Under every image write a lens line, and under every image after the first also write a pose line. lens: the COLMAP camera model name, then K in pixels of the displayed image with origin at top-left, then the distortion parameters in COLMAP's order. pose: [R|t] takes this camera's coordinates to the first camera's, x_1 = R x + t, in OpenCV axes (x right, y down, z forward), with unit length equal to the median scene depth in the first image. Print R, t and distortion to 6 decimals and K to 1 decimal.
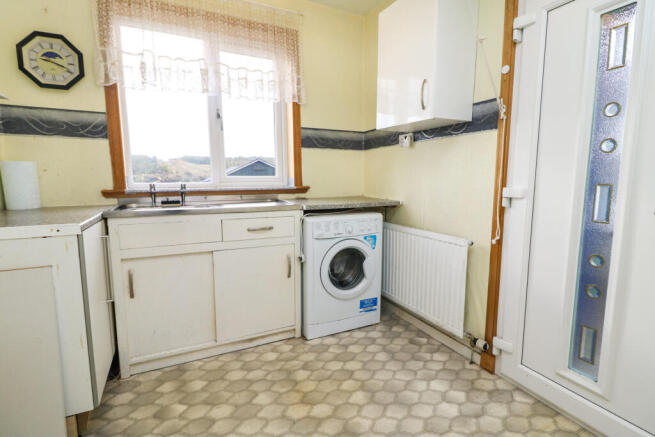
lens RADIAL K [[311.5, 0, 328.7], [0, 311.5, 210.3], [0, 0, 1]] dist [0.013639, -0.015111]
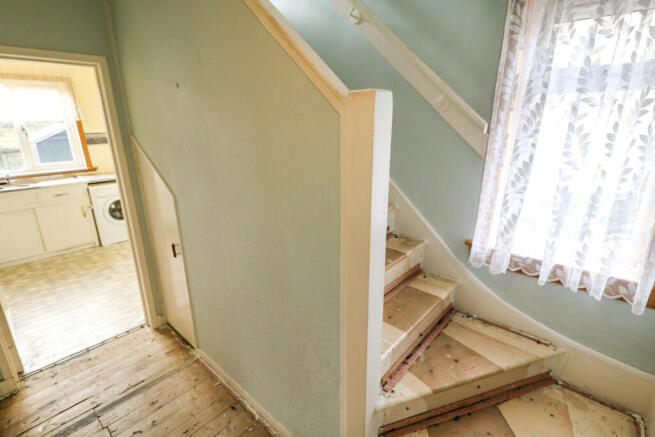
lens RADIAL K [[311.5, 0, 328.7], [0, 311.5, 210.3], [0, 0, 1]] dist [0.013639, -0.015111]
pose [[0.926351, -0.113218, 0.359244, 0.600677], [0.048976, 0.981864, 0.183151, -0.117712], [-0.373465, -0.152067, 0.915095, -1.403855]]
